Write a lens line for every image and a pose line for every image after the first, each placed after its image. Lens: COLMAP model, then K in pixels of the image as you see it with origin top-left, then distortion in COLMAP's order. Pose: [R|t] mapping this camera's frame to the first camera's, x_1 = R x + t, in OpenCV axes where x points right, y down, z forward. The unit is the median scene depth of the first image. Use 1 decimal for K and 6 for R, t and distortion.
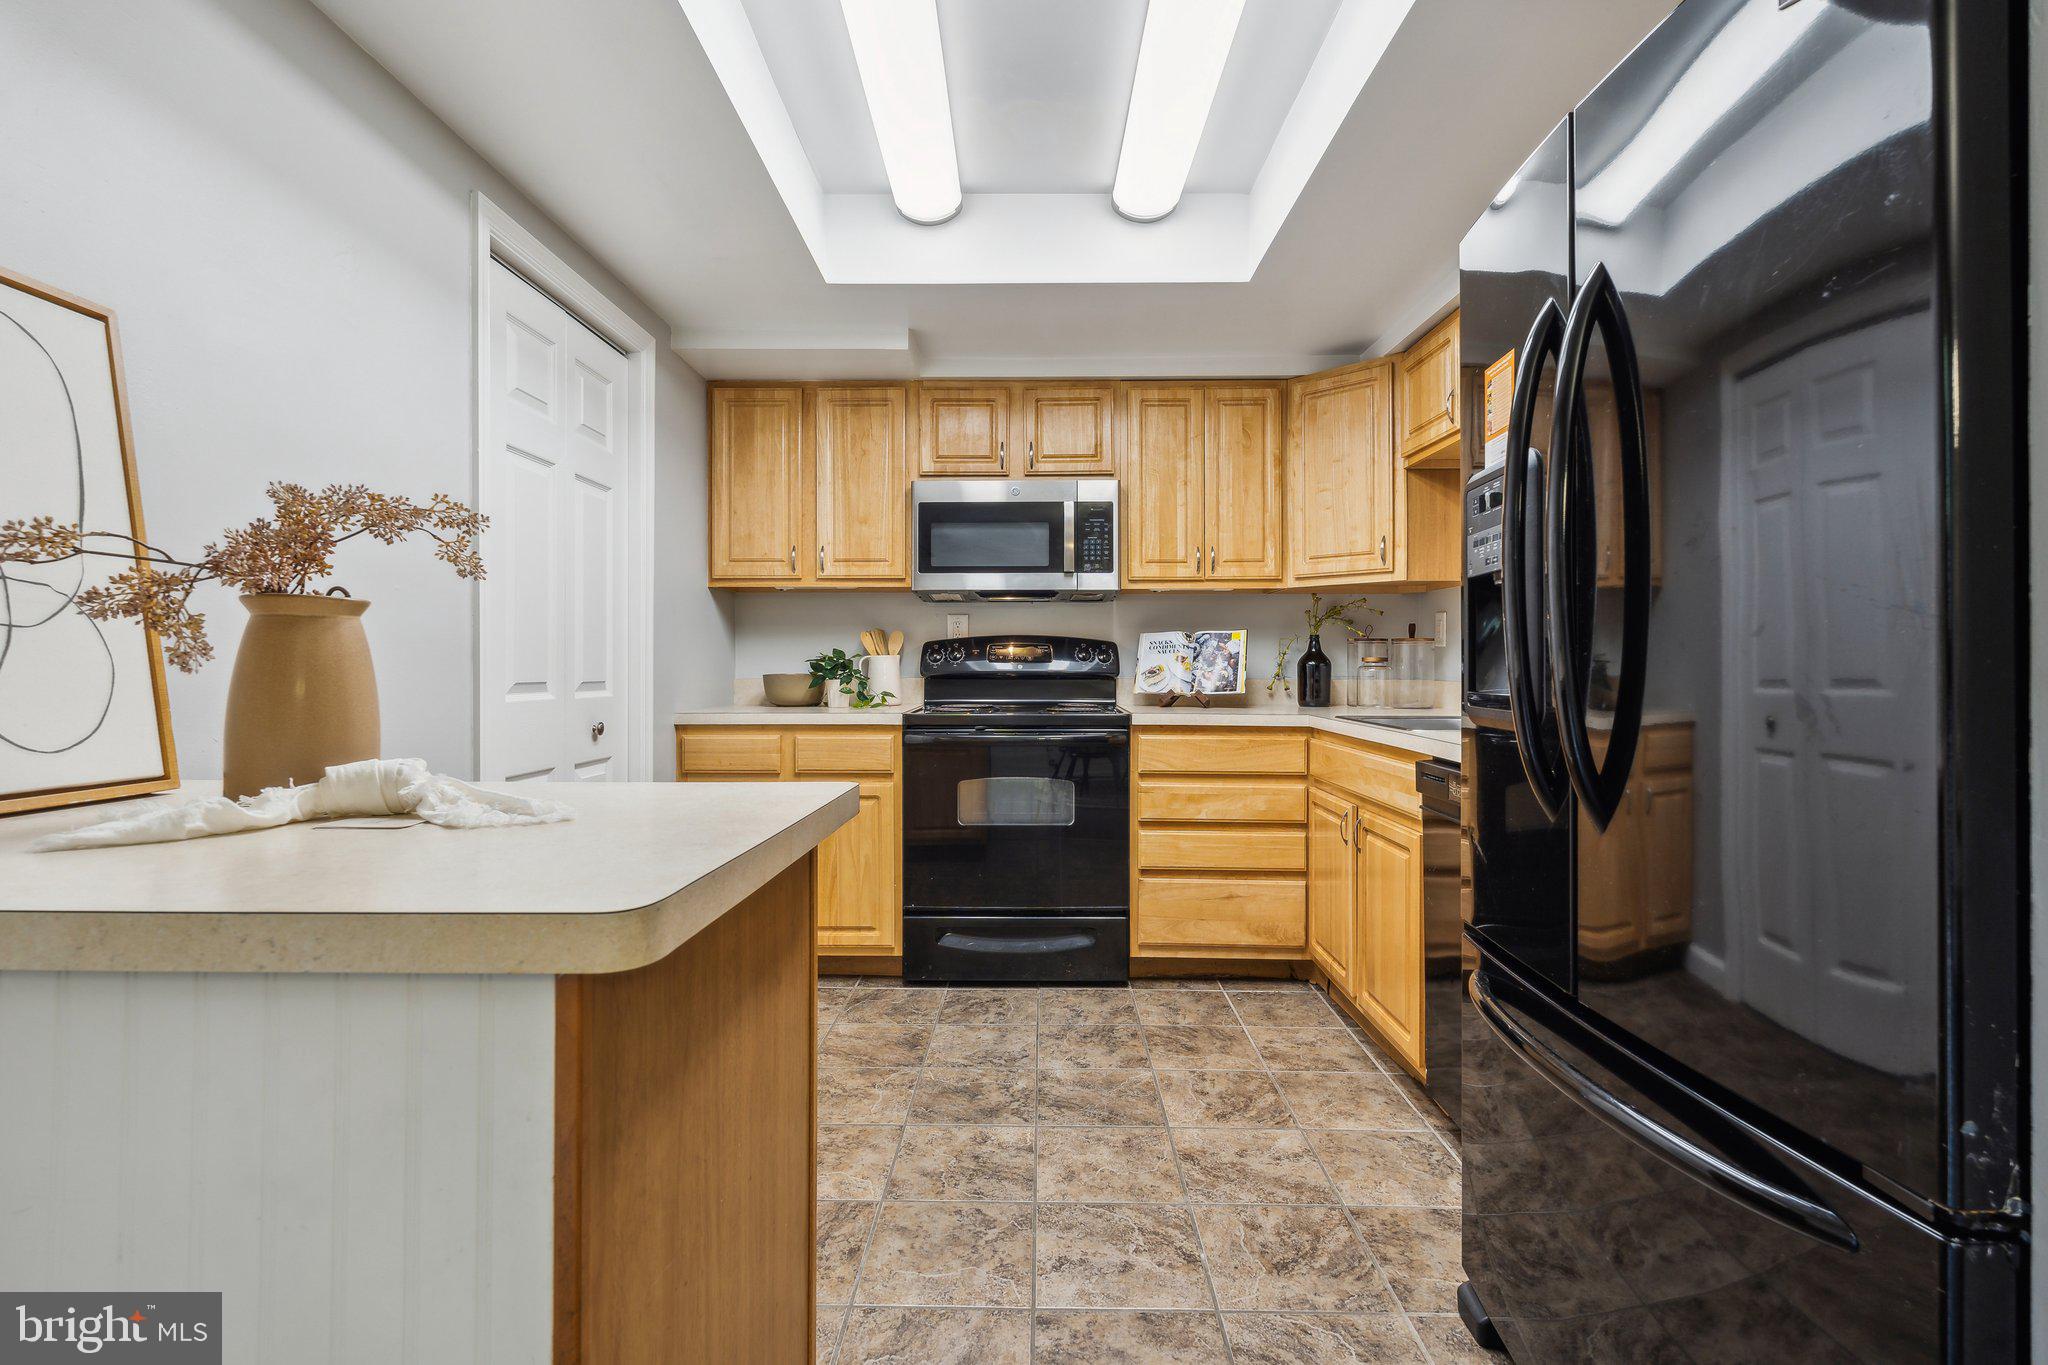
lens RADIAL K [[926.6, 0, 1026.0], [0, 926.6, 654.3], [0, 0, 1]] dist [-0.001149, -0.000094]
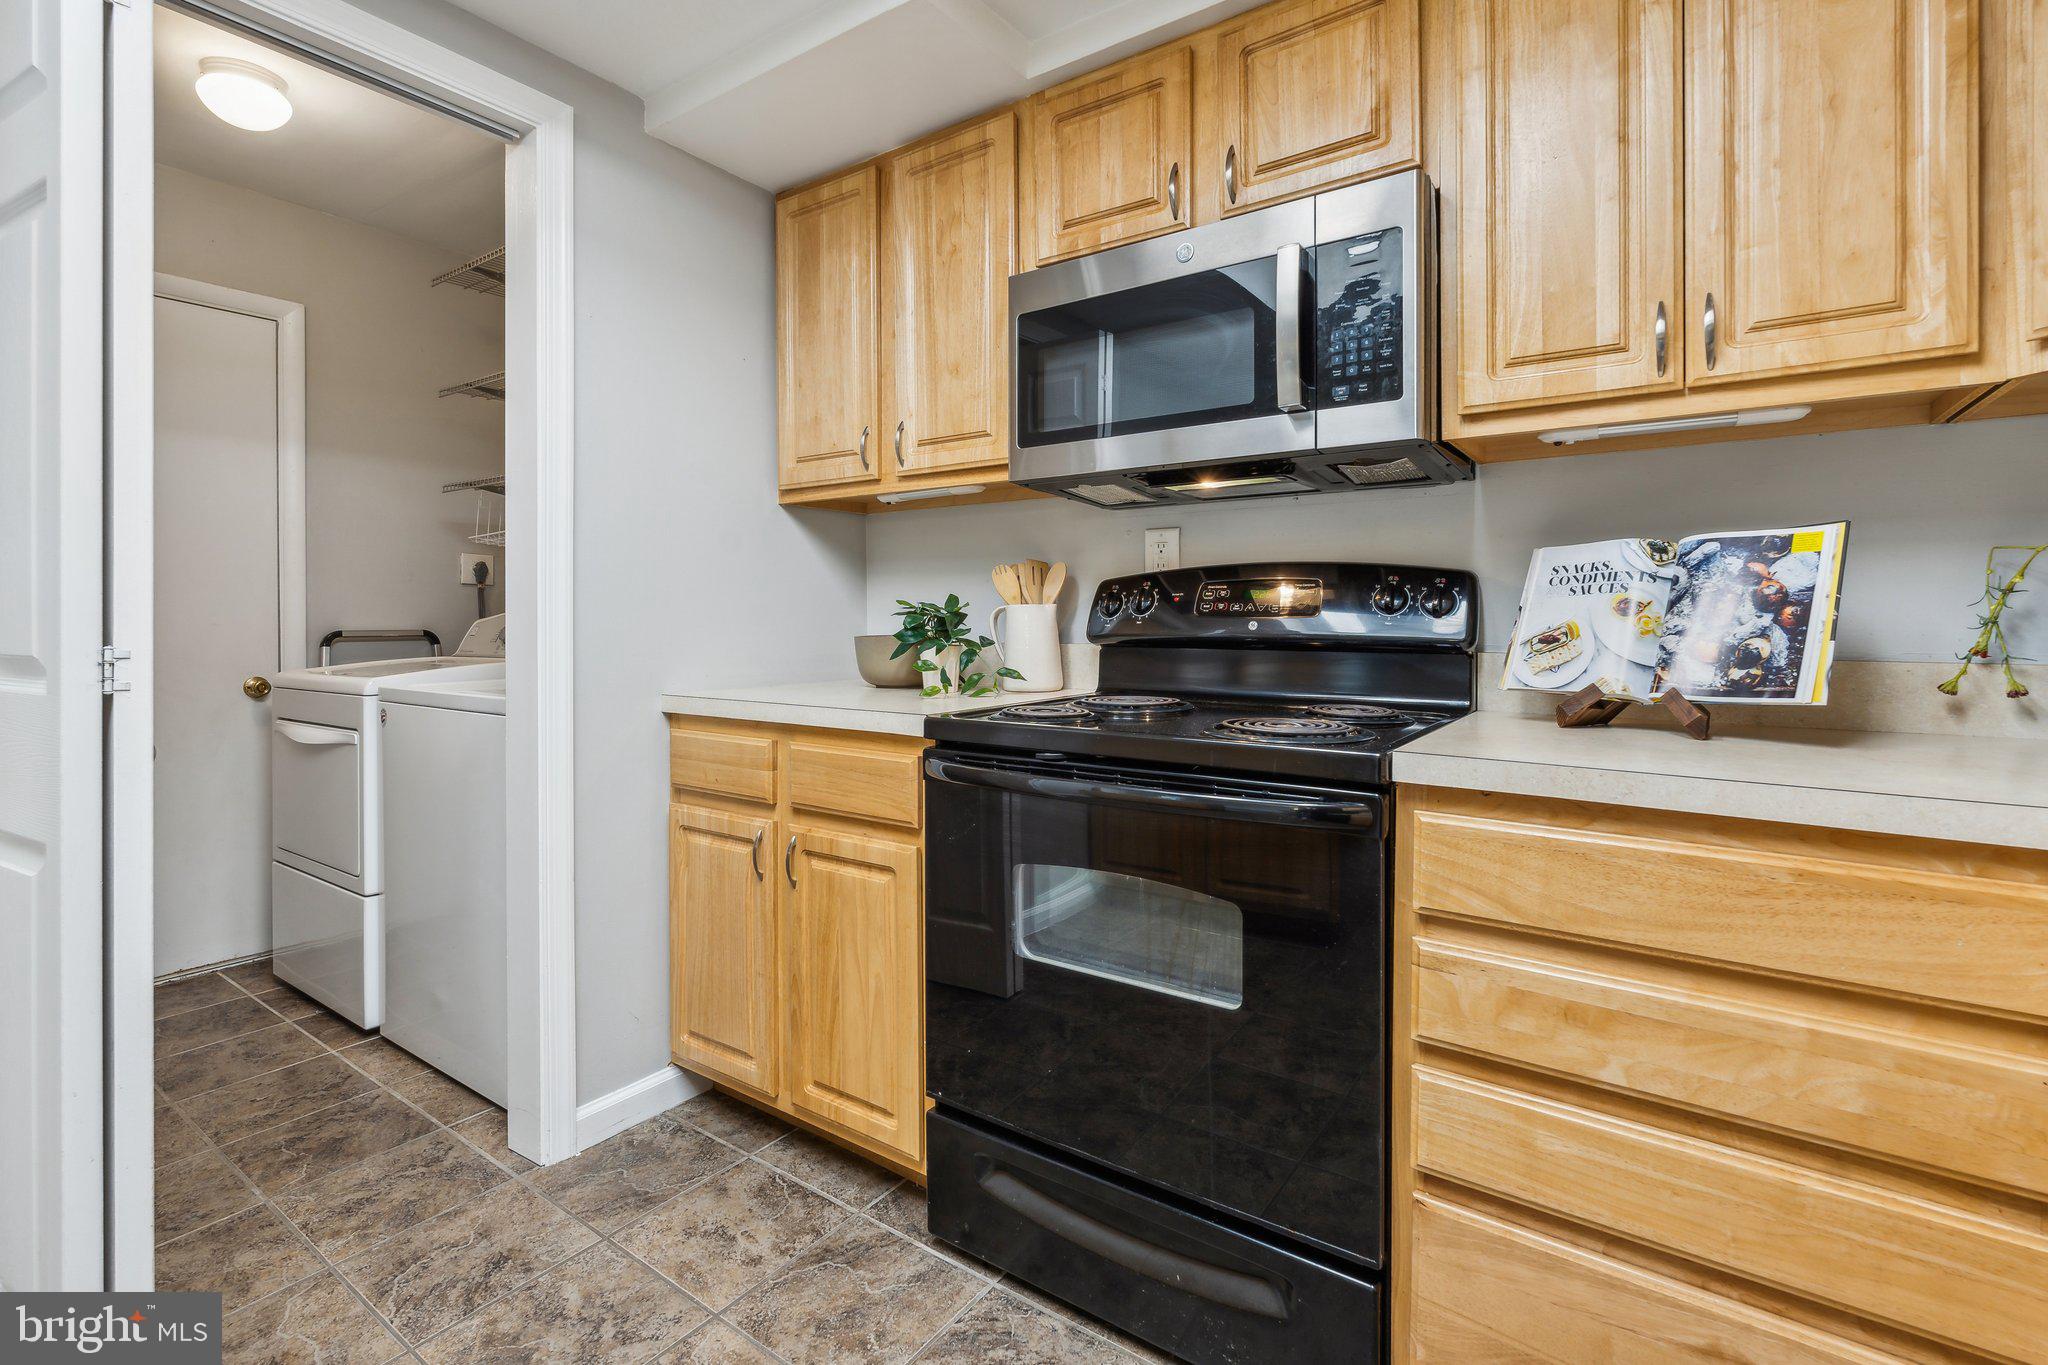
lens RADIAL K [[930.3, 0, 1031.2], [0, 930.3, 624.4], [0, 0, 1]] dist [-0.000537, -0.000026]
pose [[0.828301, 0.003482, -0.560272, 0.185722], [0.004561, 0.999906, 0.012958, 0.006306], [0.560264, -0.013289, 0.828207, 0.551827]]
